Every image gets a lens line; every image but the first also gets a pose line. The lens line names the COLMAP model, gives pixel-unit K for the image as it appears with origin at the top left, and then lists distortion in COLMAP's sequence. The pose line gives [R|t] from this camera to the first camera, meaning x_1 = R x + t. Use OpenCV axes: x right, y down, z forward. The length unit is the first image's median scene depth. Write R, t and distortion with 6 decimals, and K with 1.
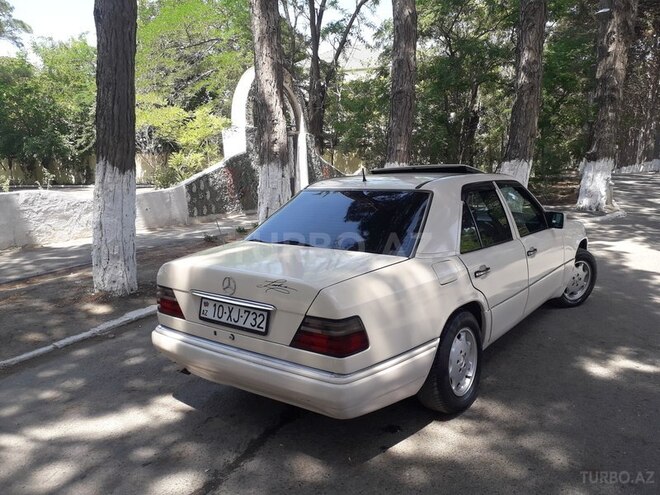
lens RADIAL K [[557.9, 0, 330.0], [0, 557.9, 247.5], [0, 0, 1]] dist [0.084251, 0.000358]
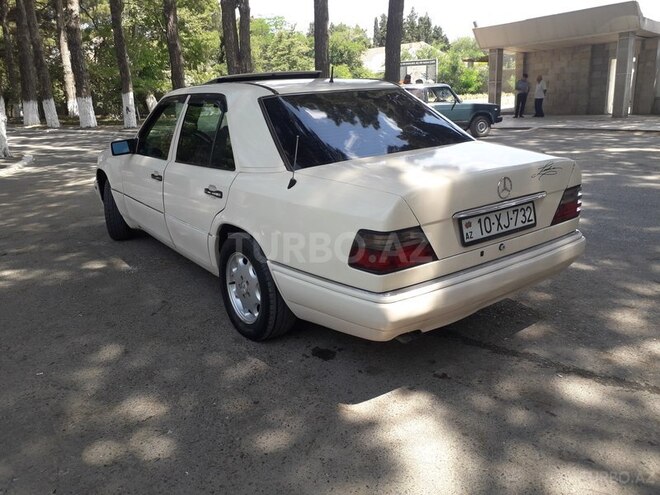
lens RADIAL K [[557.9, 0, 330.0], [0, 557.9, 247.5], [0, 0, 1]] dist [0.084251, 0.000358]
pose [[0.259854, -0.262913, 0.929168, -1.034306], [0.187324, 0.957668, 0.218590, -0.080989], [-0.947305, 0.117254, 0.298104, 0.960772]]
